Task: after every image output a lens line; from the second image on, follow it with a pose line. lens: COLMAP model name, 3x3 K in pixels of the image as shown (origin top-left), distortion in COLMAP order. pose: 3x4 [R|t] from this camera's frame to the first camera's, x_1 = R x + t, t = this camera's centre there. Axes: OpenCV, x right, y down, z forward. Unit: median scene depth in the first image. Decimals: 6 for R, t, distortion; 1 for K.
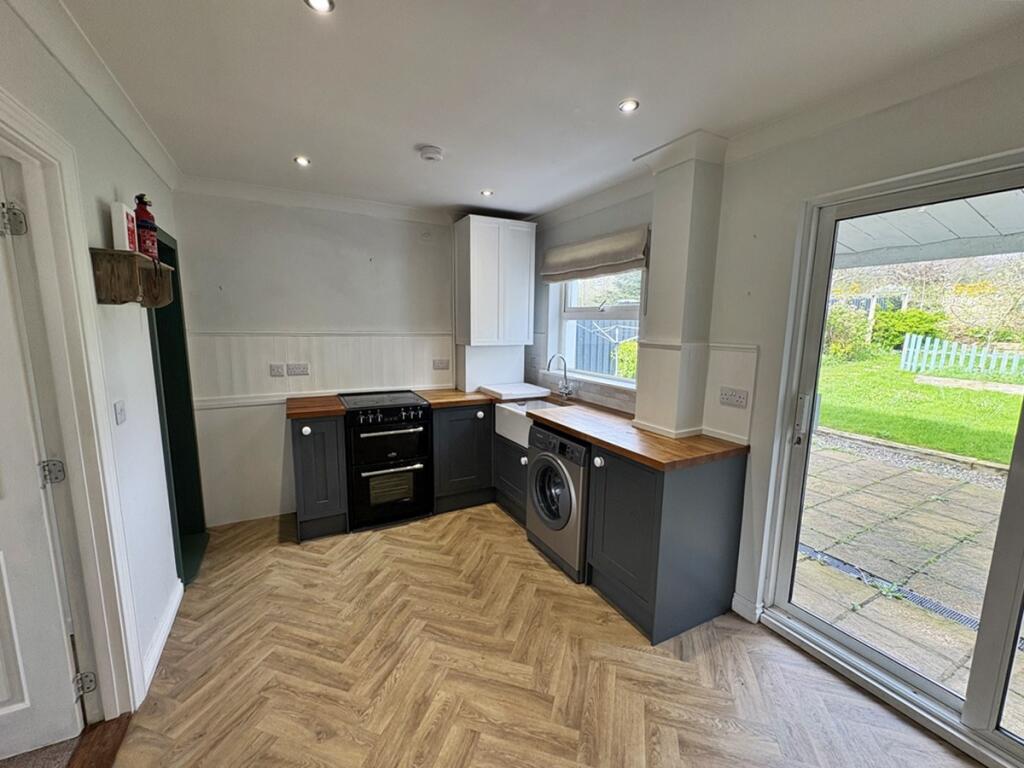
lens RADIAL K [[409.7, 0, 507.1], [0, 409.7, 384.1], [0, 0, 1]] dist [-0.000496, -0.000150]
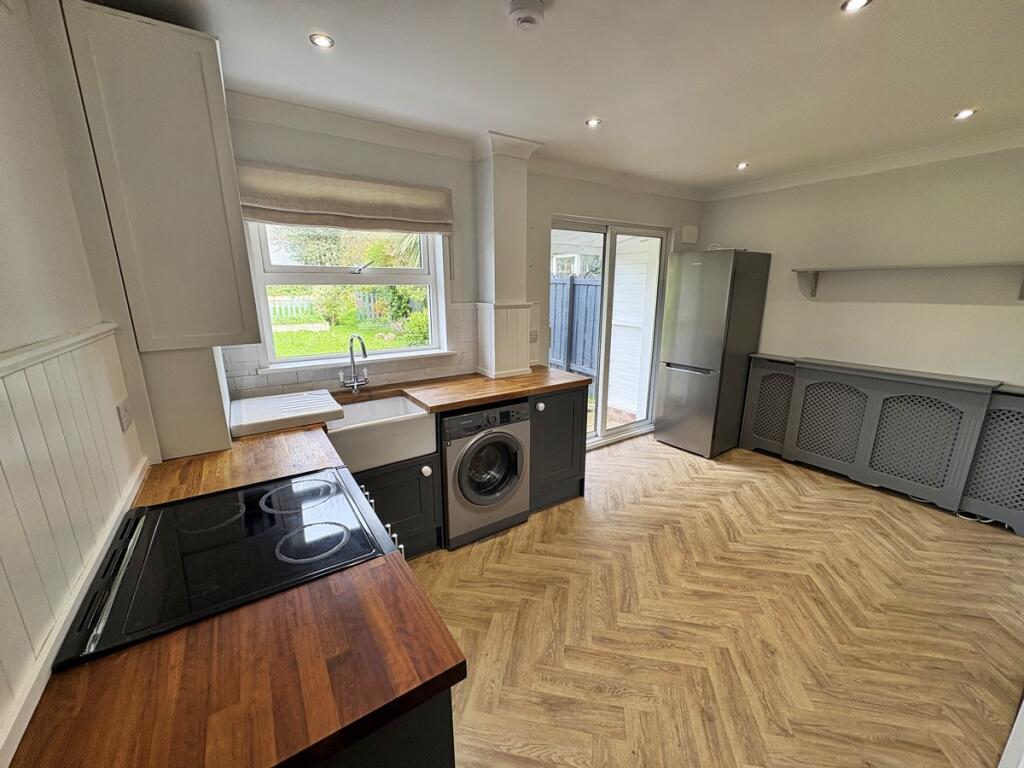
lens RADIAL K [[409.7, 0, 507.1], [0, 409.7, 384.1], [0, 0, 1]] dist [-0.000496, -0.000150]
pose [[-0.093499, -0.250738, 0.963529, -1.032283], [0.150003, 0.953174, 0.262599, -0.231051], [-0.984255, 0.169085, -0.051509, 1.308108]]
